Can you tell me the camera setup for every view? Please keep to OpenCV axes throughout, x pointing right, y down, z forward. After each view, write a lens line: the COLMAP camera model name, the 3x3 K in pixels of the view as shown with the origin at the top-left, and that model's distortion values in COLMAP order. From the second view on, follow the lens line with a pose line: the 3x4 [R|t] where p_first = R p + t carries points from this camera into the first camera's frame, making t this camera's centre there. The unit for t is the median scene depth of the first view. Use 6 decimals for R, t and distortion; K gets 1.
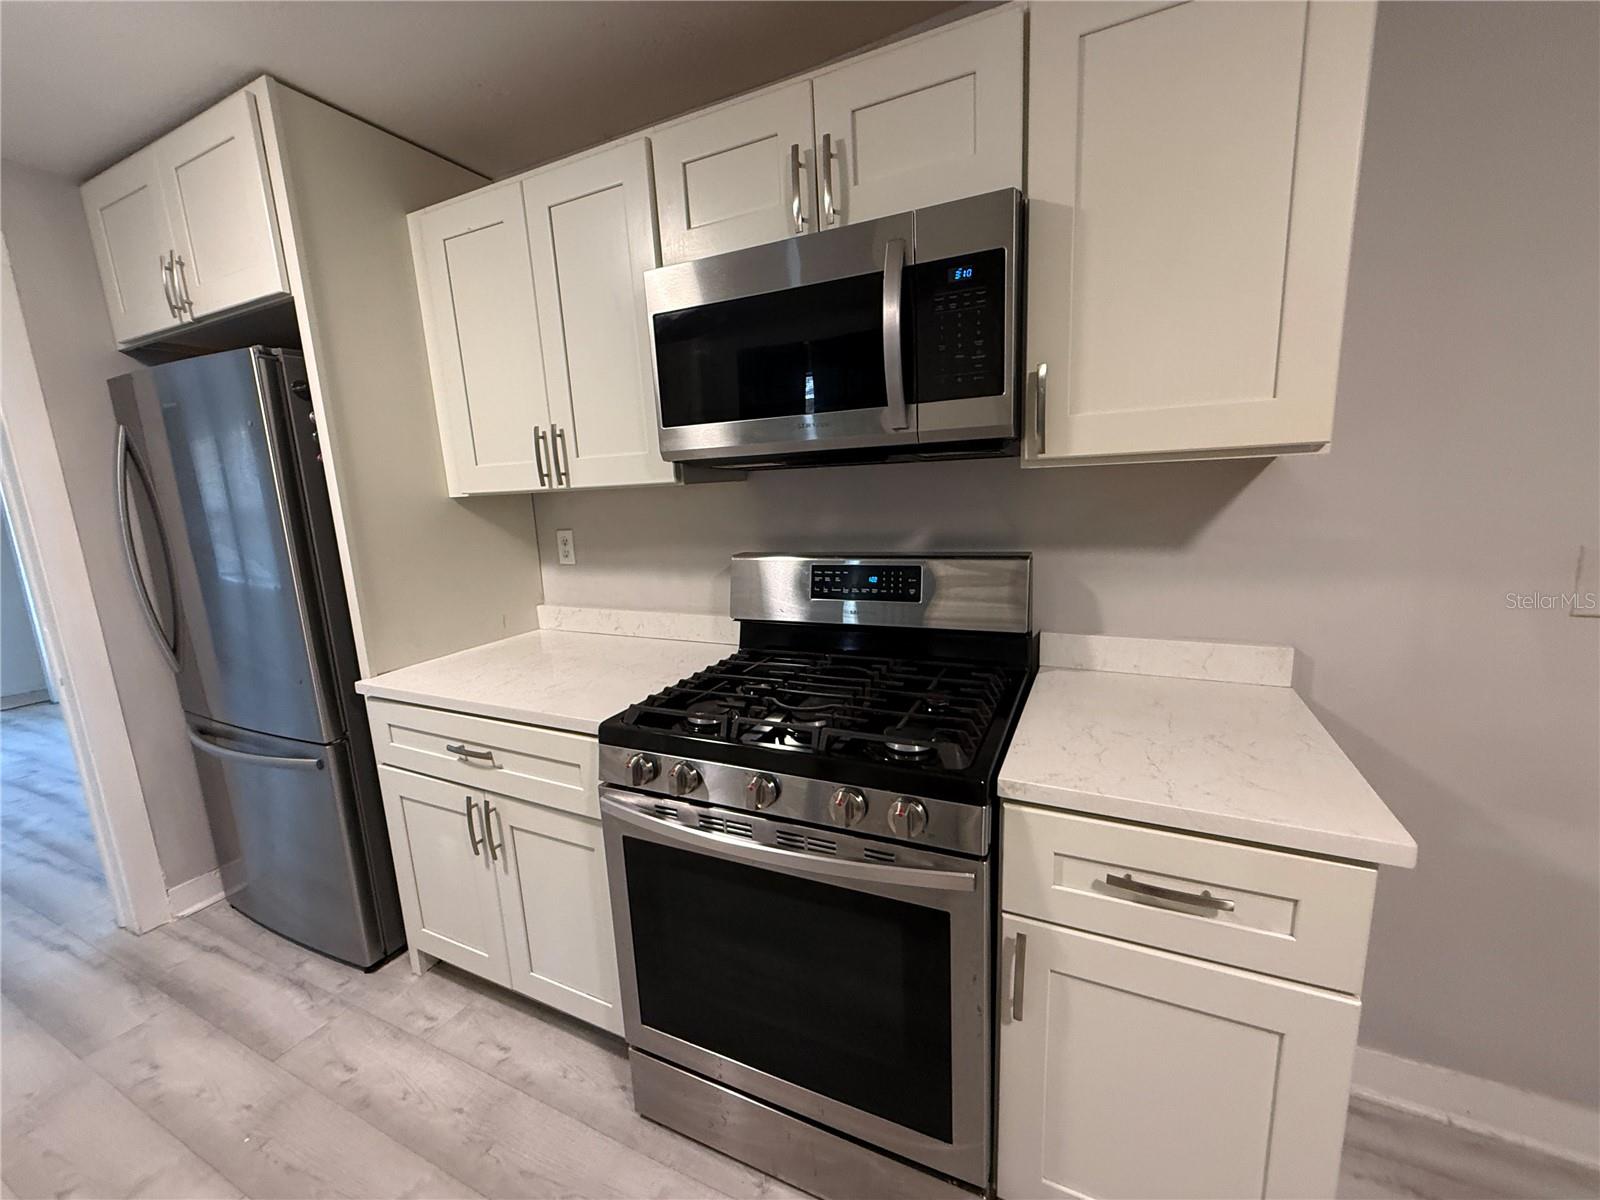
lens RADIAL K [[639.6, 0, 796.5], [0, 639.6, 596.0], [0, 0, 1]] dist [0.001182, -0.000050]
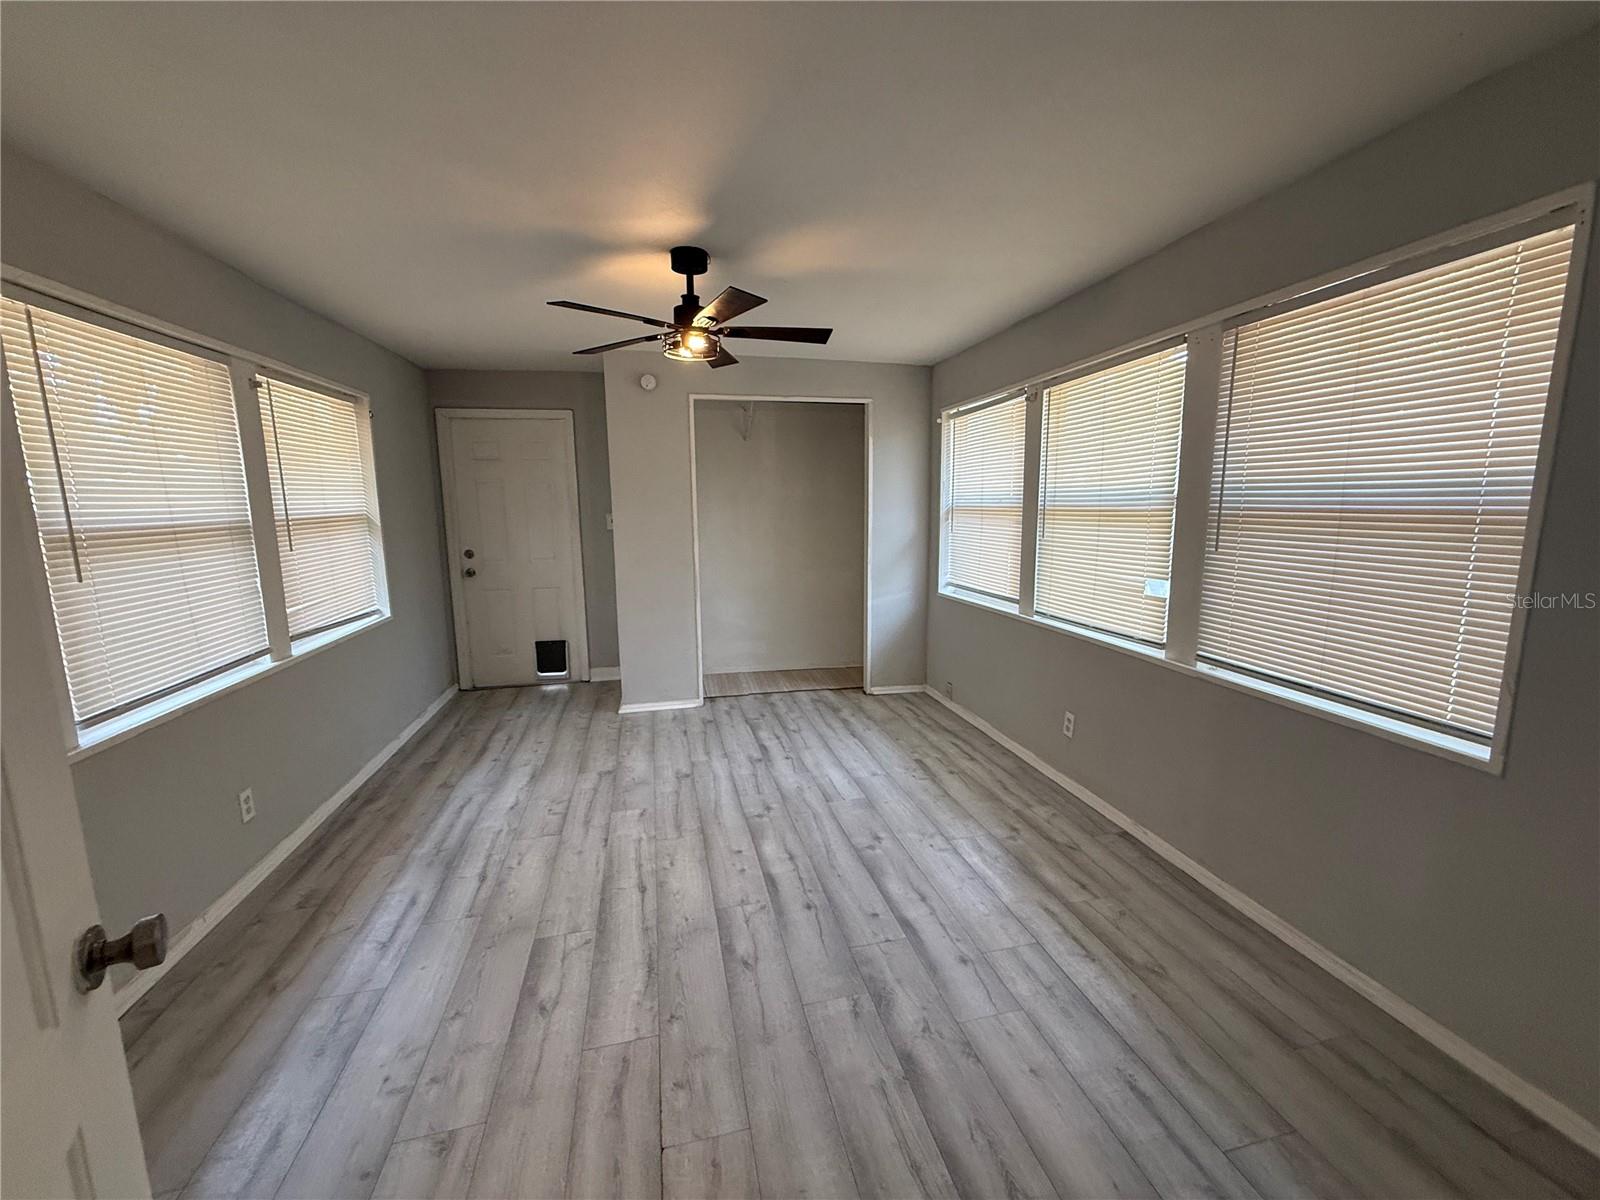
lens RADIAL K [[641.0, 0, 800.0], [0, 641.0, 600.0], [0, 0, 1]] dist [0.000683, -0.000037]
pose [[0.618087, 0.165072, -0.768583, -1.573610], [-0.152618, 0.984300, 0.088668, -0.124034], [0.771153, 0.062495, 0.633575, 0.955359]]
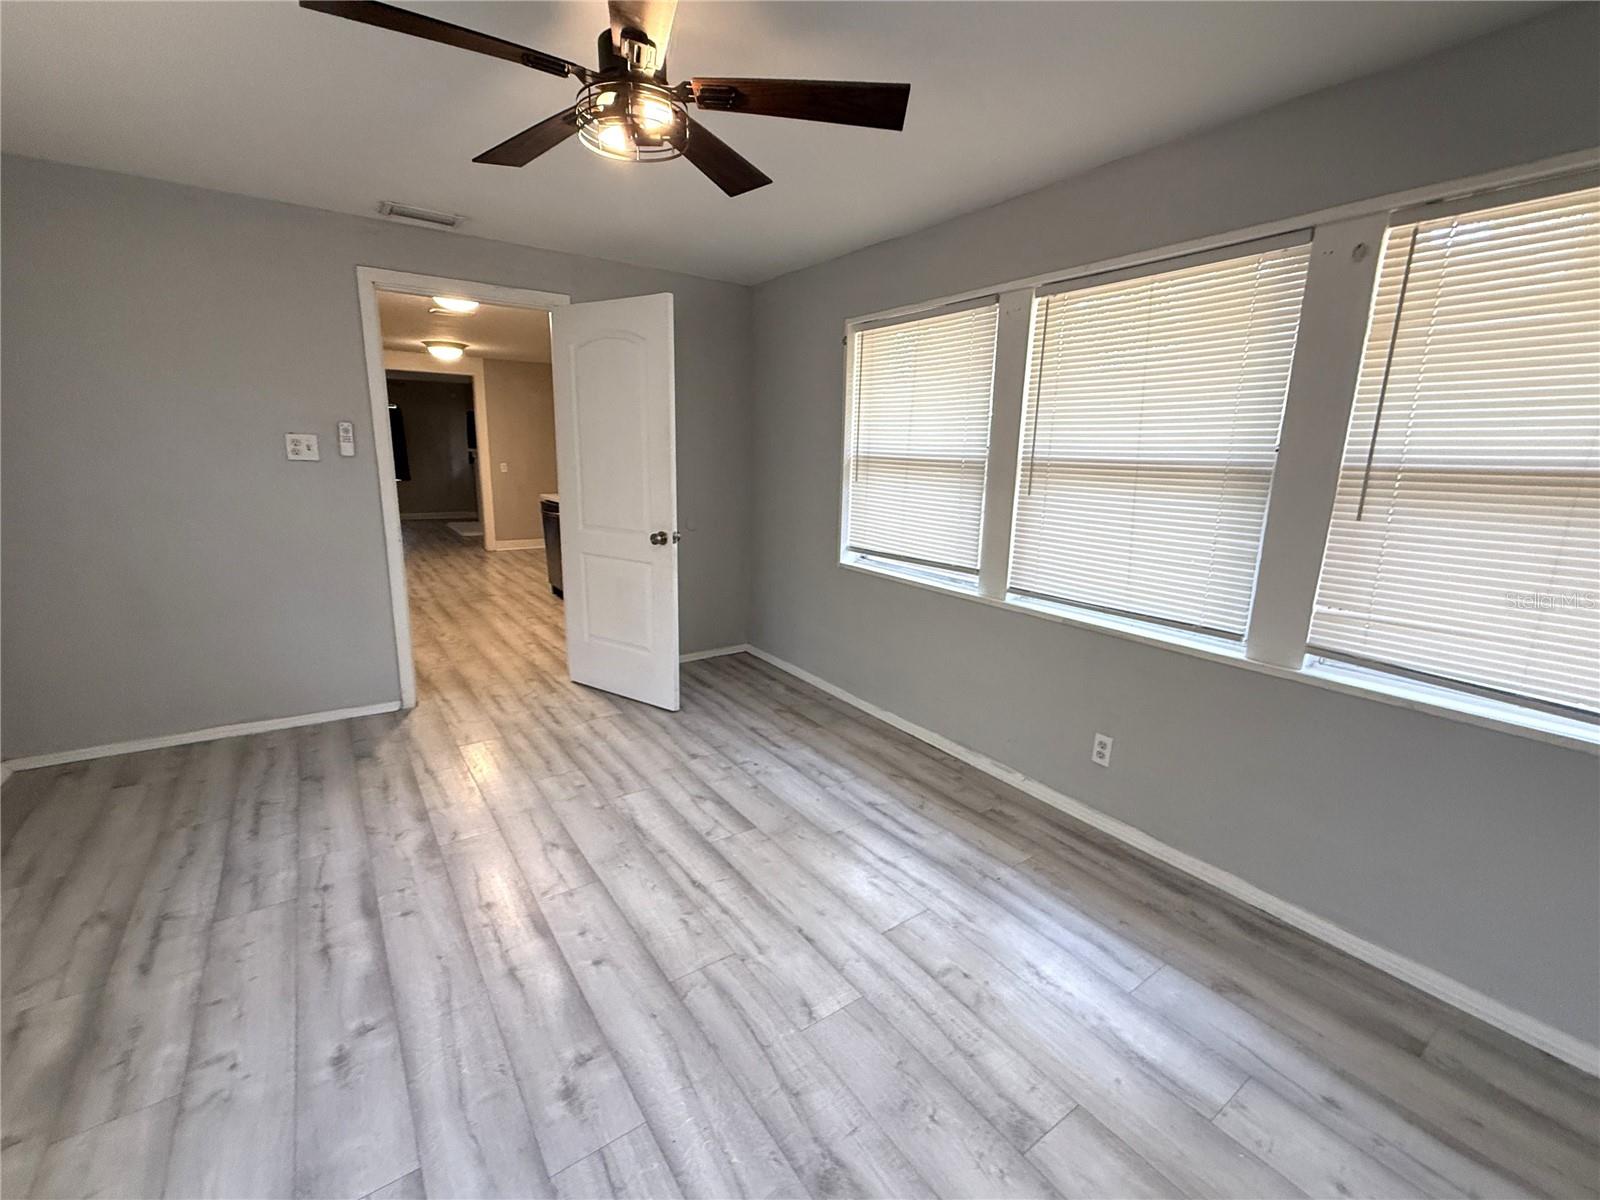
lens RADIAL K [[687.2, 0, 800.0], [0, 687.2, 600.0], [0, 0, 1]] dist [0.000225, -0.000163]
pose [[-0.869162, -0.075926, 0.488665, -3.615395], [0.106986, 0.935874, 0.335700, -0.253703], [-0.482817, 0.344058, -0.805303, 2.453159]]
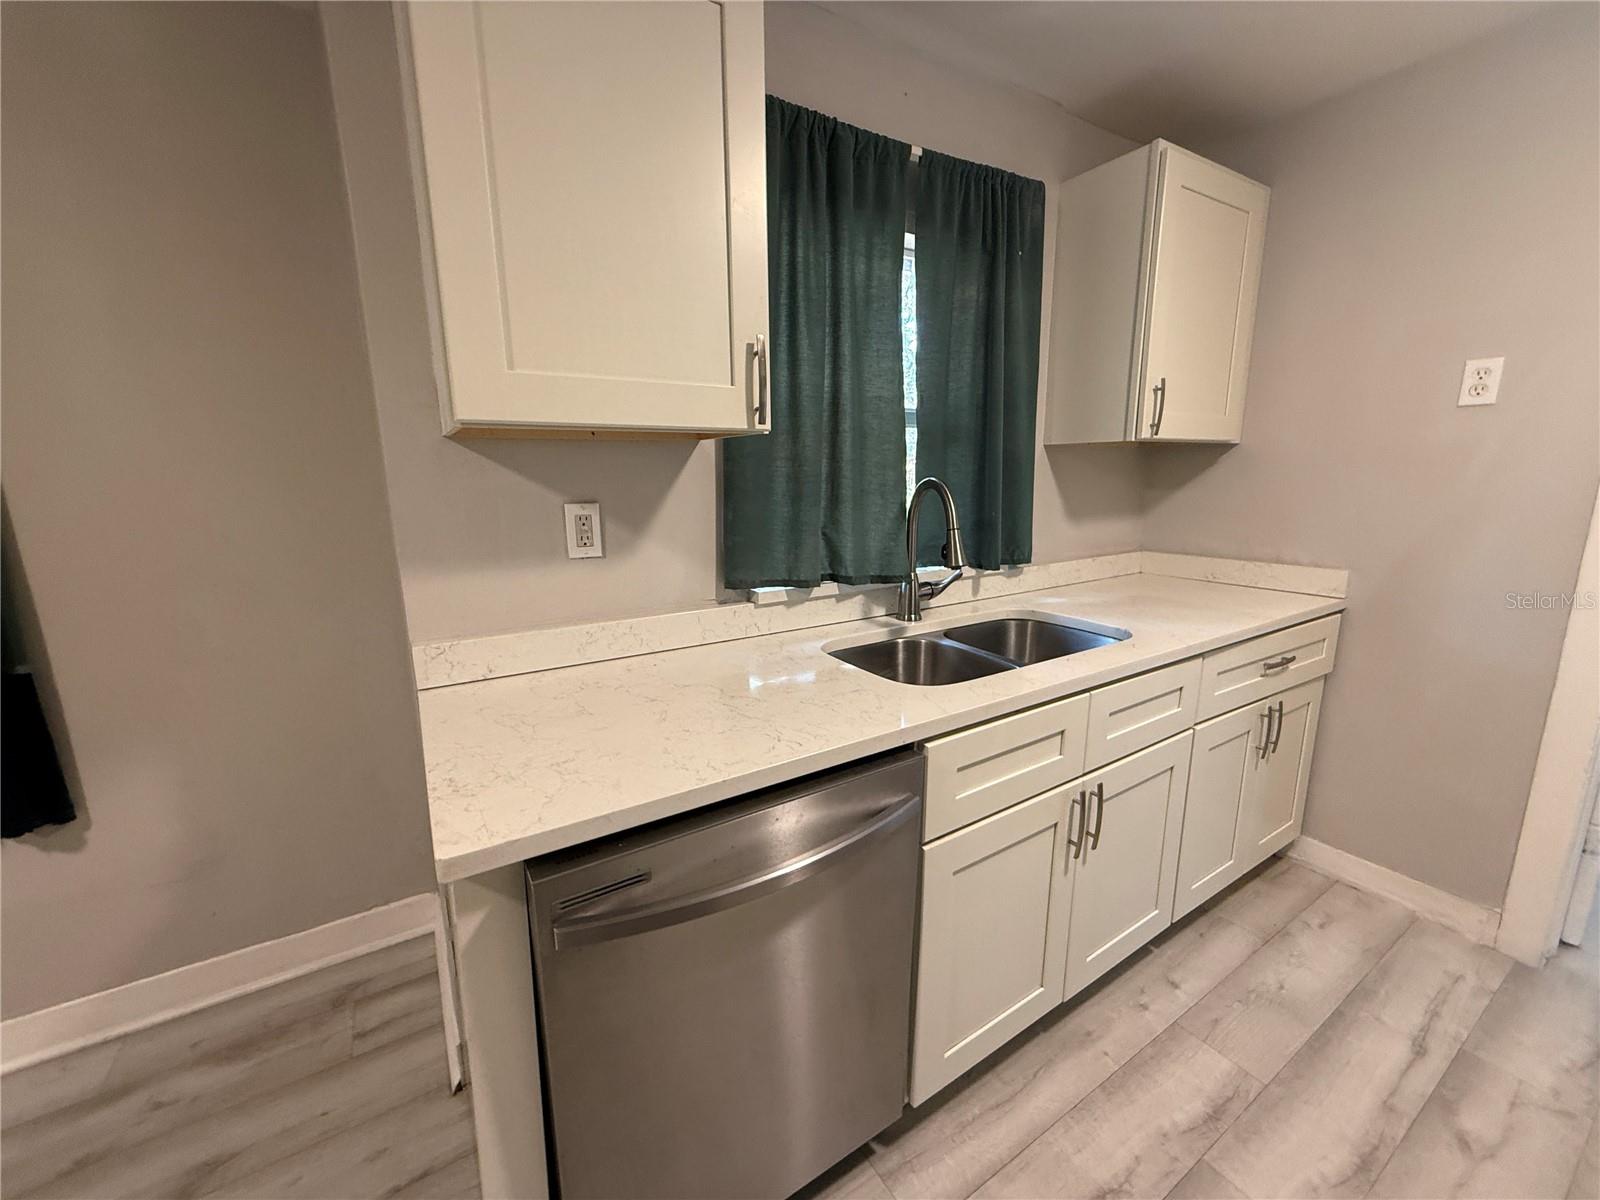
lens RADIAL K [[639.3, 0, 791.6], [0, 639.3, 598.5], [0, 0, 1]] dist [-0.001431, 0.000067]
pose [[-0.540577, 0.218964, -0.812300, -0.180169], [-0.105668, 0.940218, 0.323766, 0.002339], [0.834632, 0.260855, -0.485123, 0.175094]]
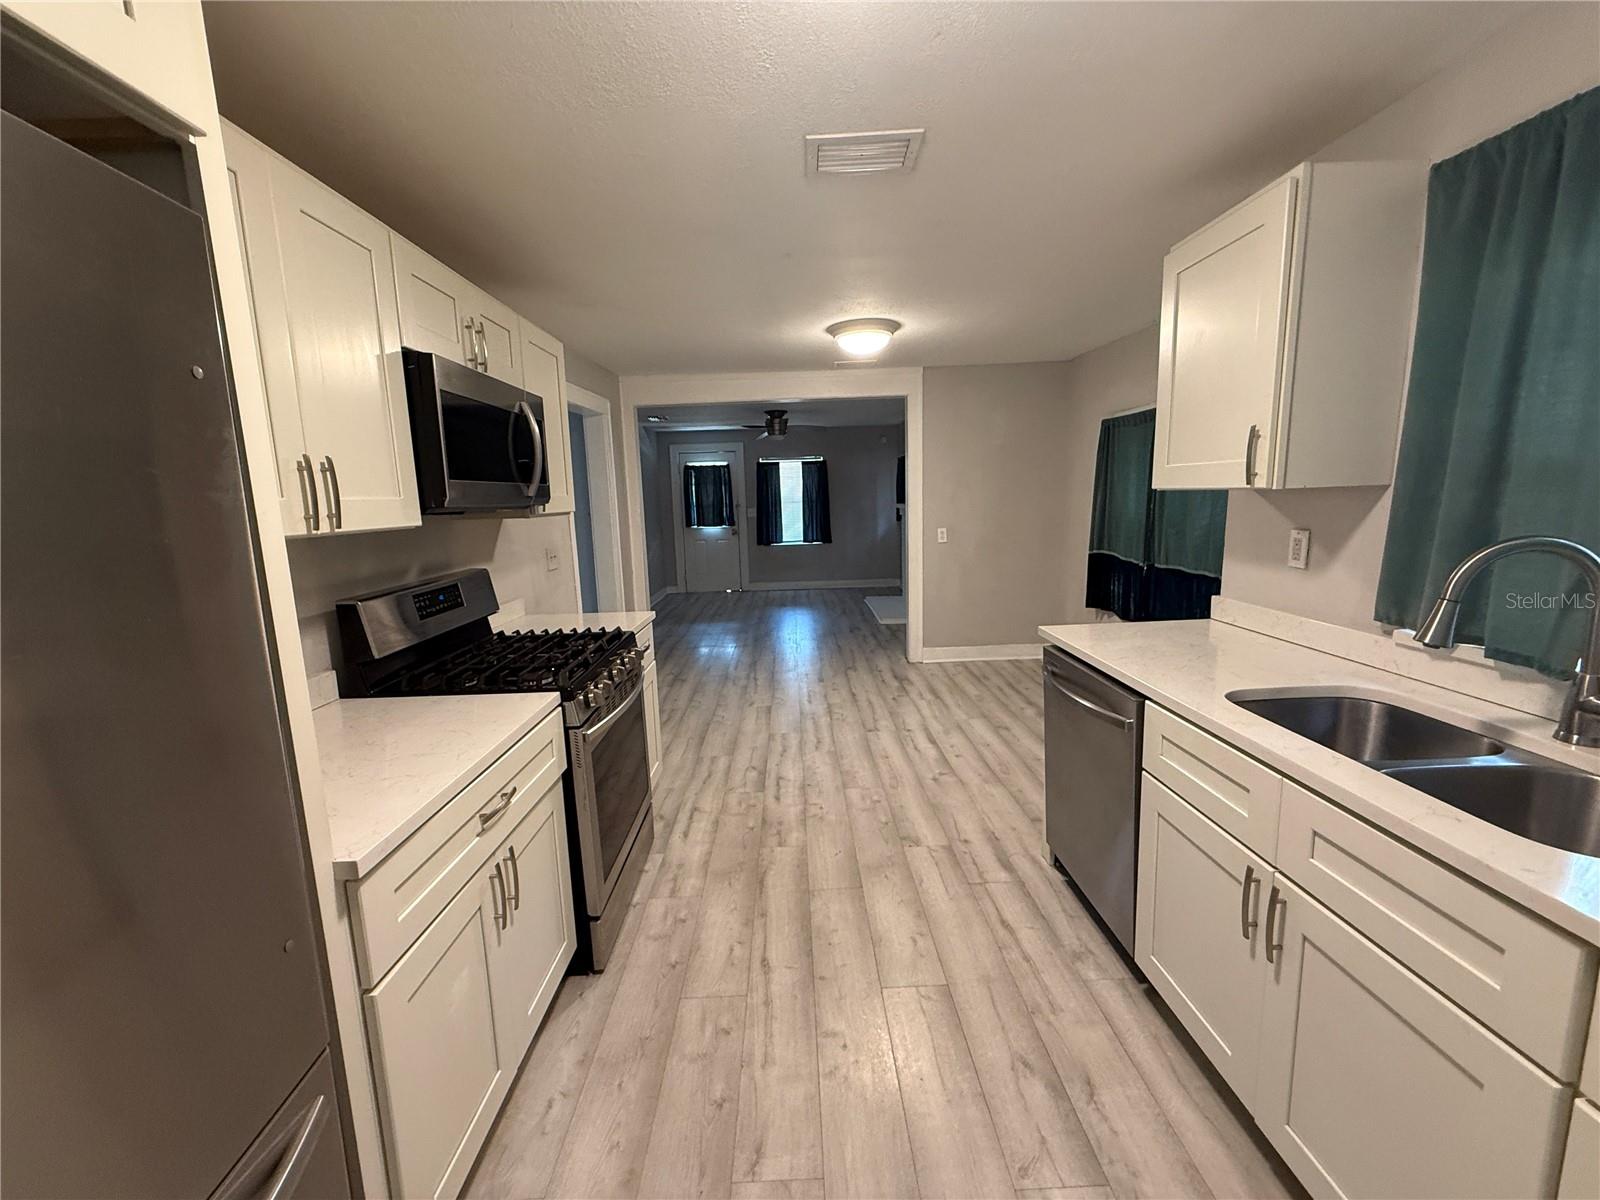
lens RADIAL K [[641.0, 0, 800.0], [0, 641.0, 600.0], [0, 0, 1]] dist [0.000683, -0.000037]
pose [[-0.442018, -0.082455, 0.893209, -1.439446], [0.210002, 0.958580, 0.192413, -0.122463], [-0.872078, 0.272626, -0.406394, 0.874410]]
